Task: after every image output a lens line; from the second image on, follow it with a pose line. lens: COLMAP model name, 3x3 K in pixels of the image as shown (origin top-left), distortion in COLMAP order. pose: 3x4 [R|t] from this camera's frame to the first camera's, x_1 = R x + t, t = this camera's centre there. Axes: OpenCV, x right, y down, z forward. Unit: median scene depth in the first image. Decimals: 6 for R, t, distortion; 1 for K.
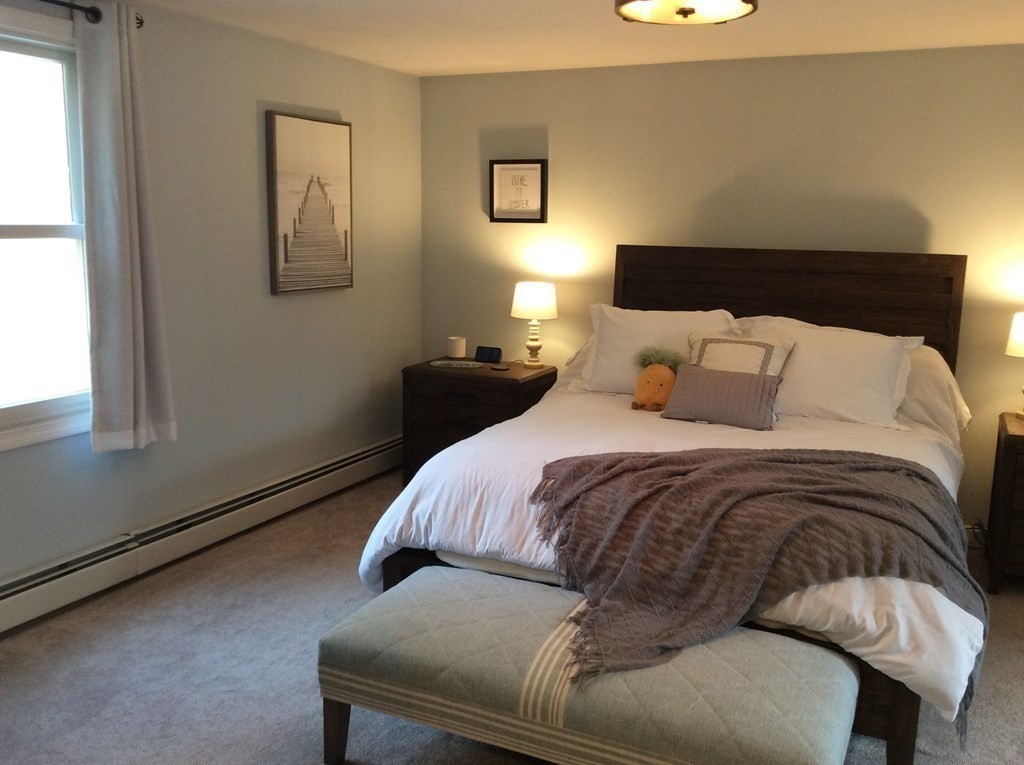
lens RADIAL K [[930.5, 0, 512.0], [0, 930.5, 382.5], [0, 0, 1]] dist [0.121364, -0.214721]
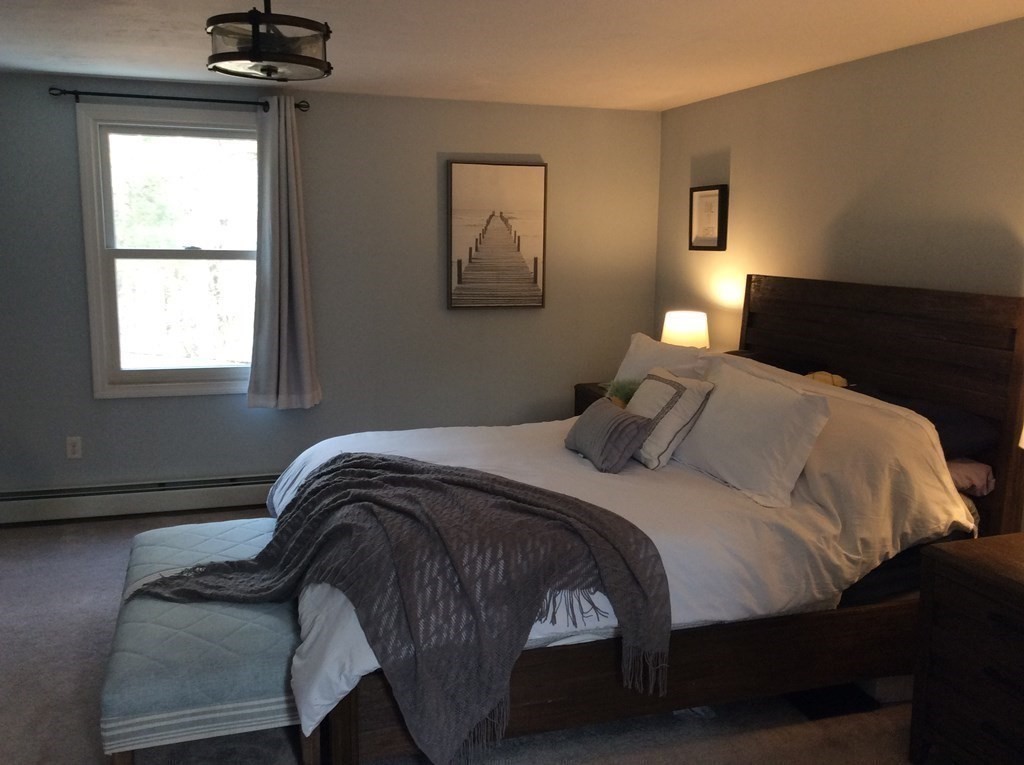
lens RADIAL K [[919.4, 0, 511.4], [0, 919.4, 386.9], [0, 0, 1]] dist [0.121637, -0.226048]
pose [[0.690358, 0.108138, -0.715341, 0.654339], [-0.126033, 0.991623, 0.028273, -0.036218], [0.712406, 0.070639, 0.698204, 0.218584]]
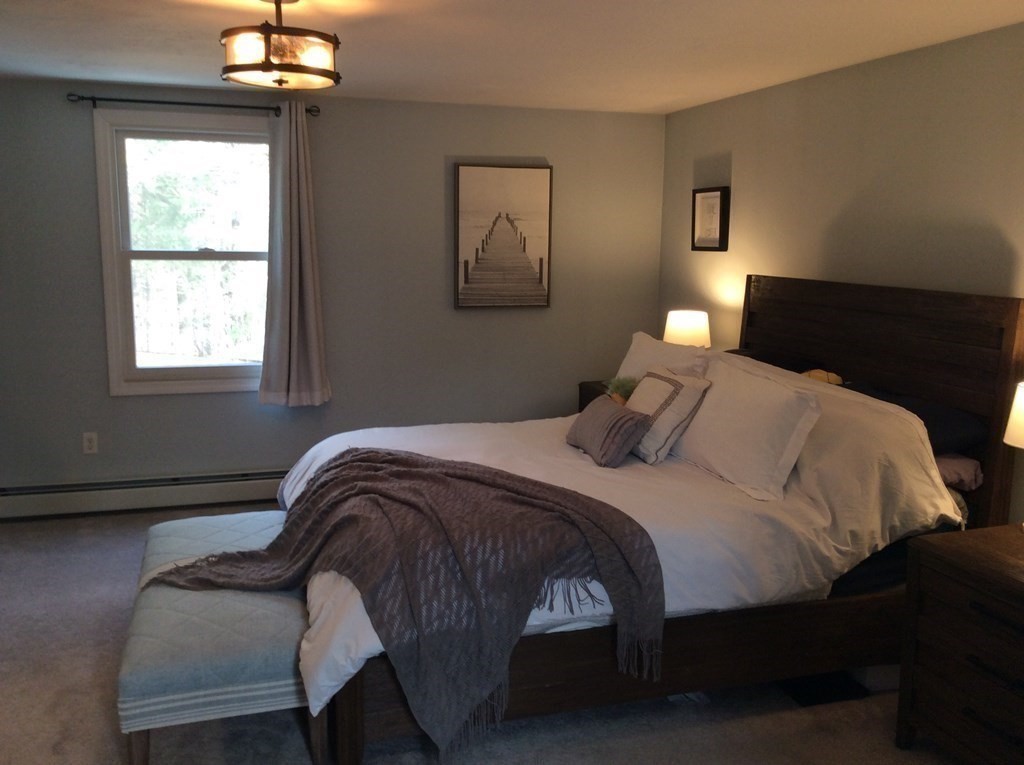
lens RADIAL K [[930.5, 0, 512.0], [0, 930.5, 382.5], [0, 0, 1]] dist [0.121364, -0.214721]
pose [[0.680483, 0.105176, -0.725177, 0.686091], [-0.126935, 0.991603, 0.024705, -0.035390], [0.721686, 0.075239, 0.688119, 0.201616]]
